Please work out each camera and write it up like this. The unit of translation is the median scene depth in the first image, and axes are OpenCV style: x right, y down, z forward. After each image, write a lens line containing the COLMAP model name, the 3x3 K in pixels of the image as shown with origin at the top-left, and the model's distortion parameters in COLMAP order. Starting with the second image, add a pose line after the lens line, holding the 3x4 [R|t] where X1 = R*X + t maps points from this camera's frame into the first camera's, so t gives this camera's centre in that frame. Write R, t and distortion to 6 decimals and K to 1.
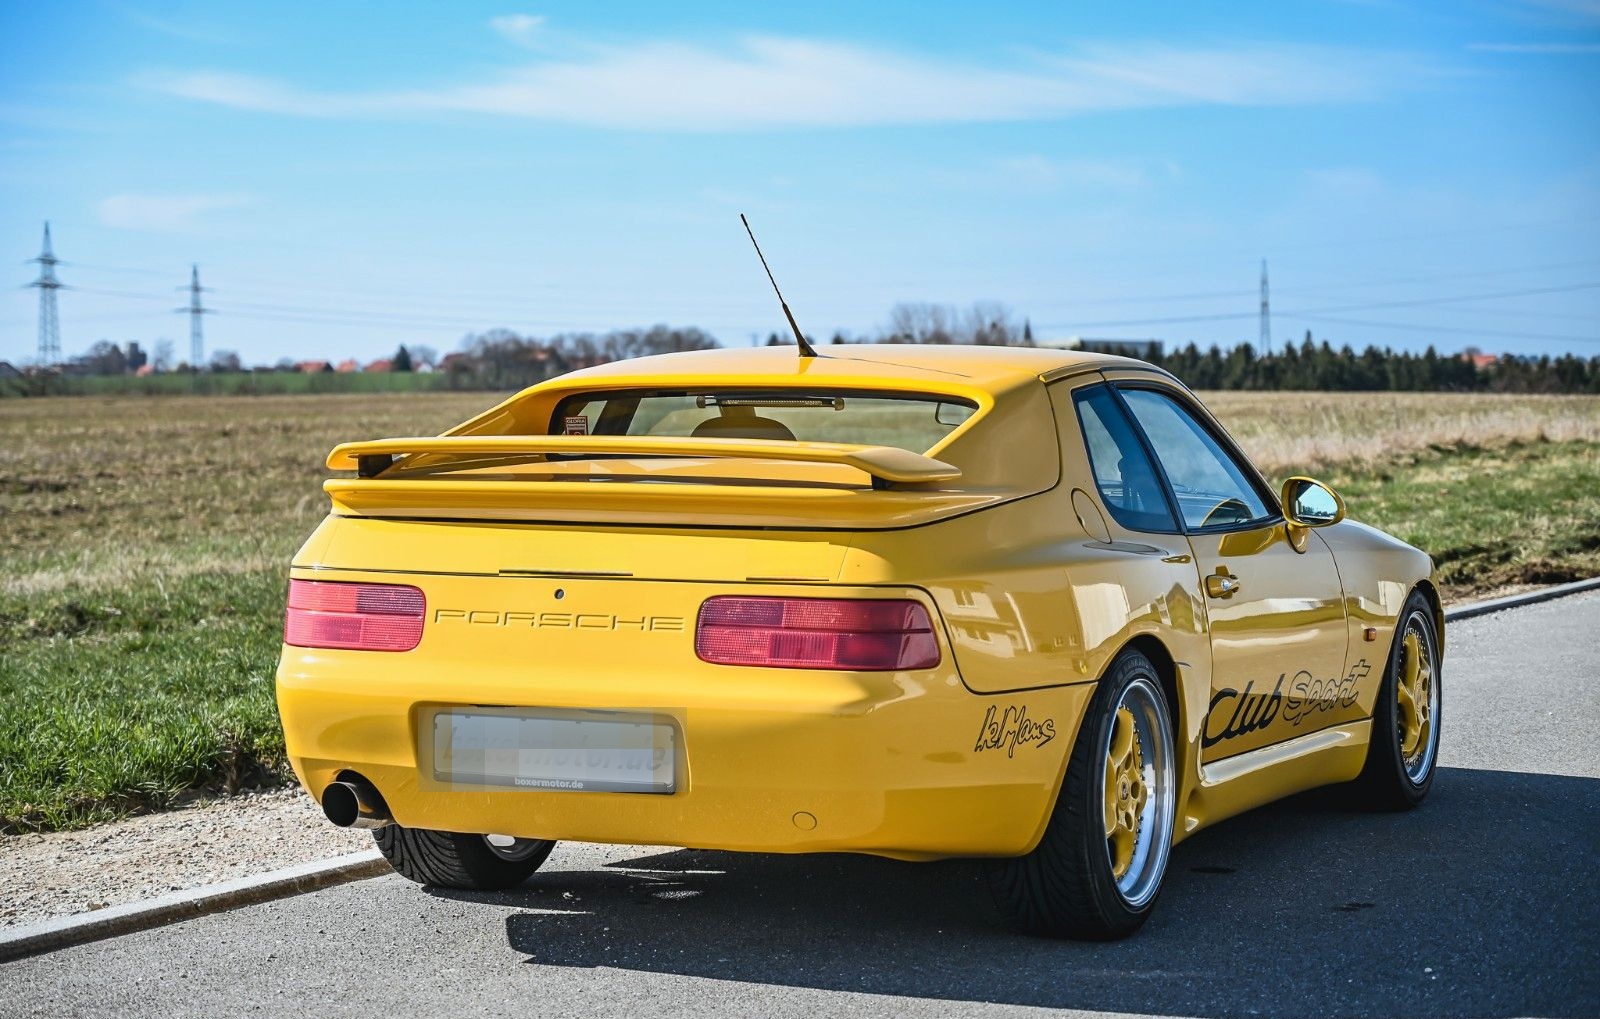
lens RADIAL K [[4008.6, 0, 807.2], [0, 4008.6, 506.7], [0, 0, 1]] dist [0.144832, 0.000000]
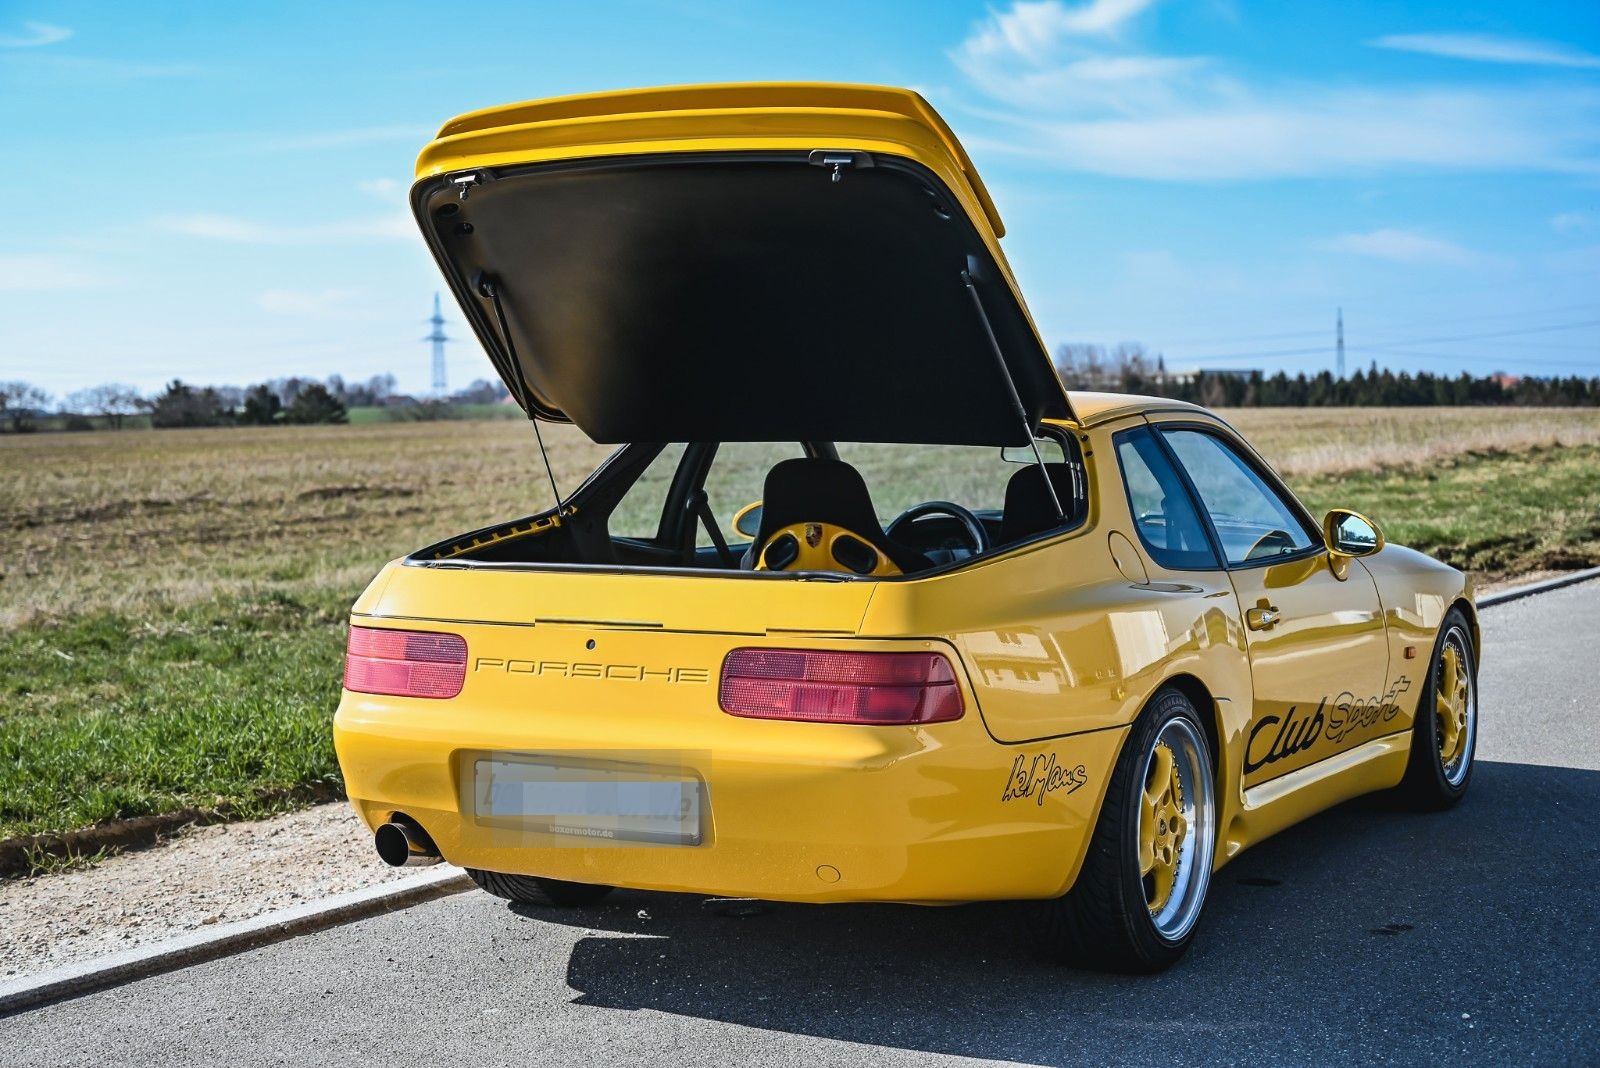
lens RADIAL K [[2812.7, 0, 784.9], [0, 2812.7, 531.0], [0, 0, 1]] dist [0.074887, 0.000000]
pose [[0.996469, -0.006774, -0.083686, 0.041091], [0.008061, 0.999854, 0.015055, -0.015071], [0.083572, -0.015676, 0.996378, 0.260842]]
